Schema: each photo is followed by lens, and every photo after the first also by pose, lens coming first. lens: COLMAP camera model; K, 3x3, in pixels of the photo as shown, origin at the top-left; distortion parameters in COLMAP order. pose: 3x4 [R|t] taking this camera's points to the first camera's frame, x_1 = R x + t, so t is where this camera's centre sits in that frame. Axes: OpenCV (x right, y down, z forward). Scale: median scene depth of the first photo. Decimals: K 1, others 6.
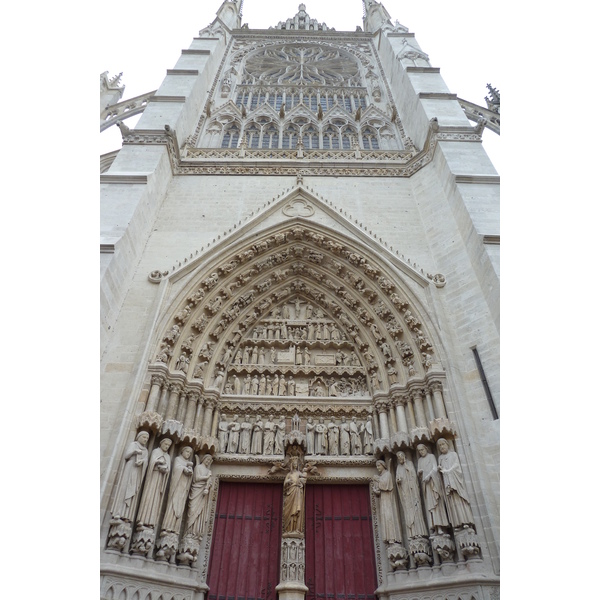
lens RADIAL K [[410.1, 0, 298.1], [0, 410.1, 299.6], [0, 0, 1]] dist [-0.004512, -0.000153]
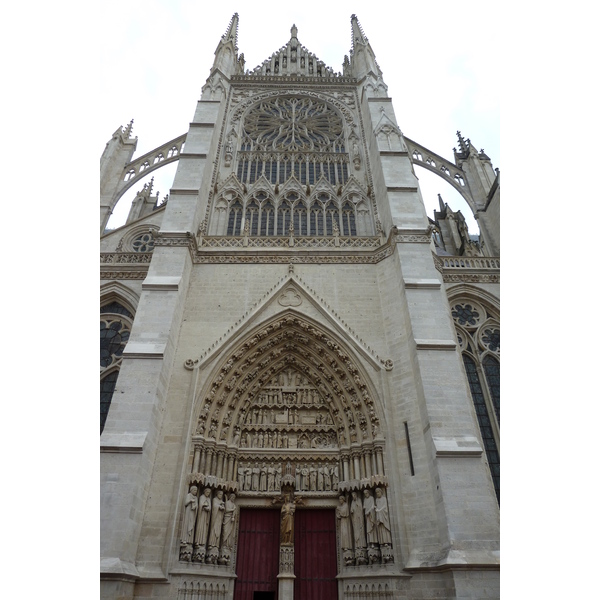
lens RADIAL K [[410.1, 0, 298.1], [0, 410.1, 299.6], [0, 0, 1]] dist [-0.004512, -0.000153]
pose [[0.999927, -0.005201, 0.010889, 0.015406], [0.003923, 0.993440, 0.114288, -0.458508], [-0.011412, -0.114237, 0.993388, -0.405566]]
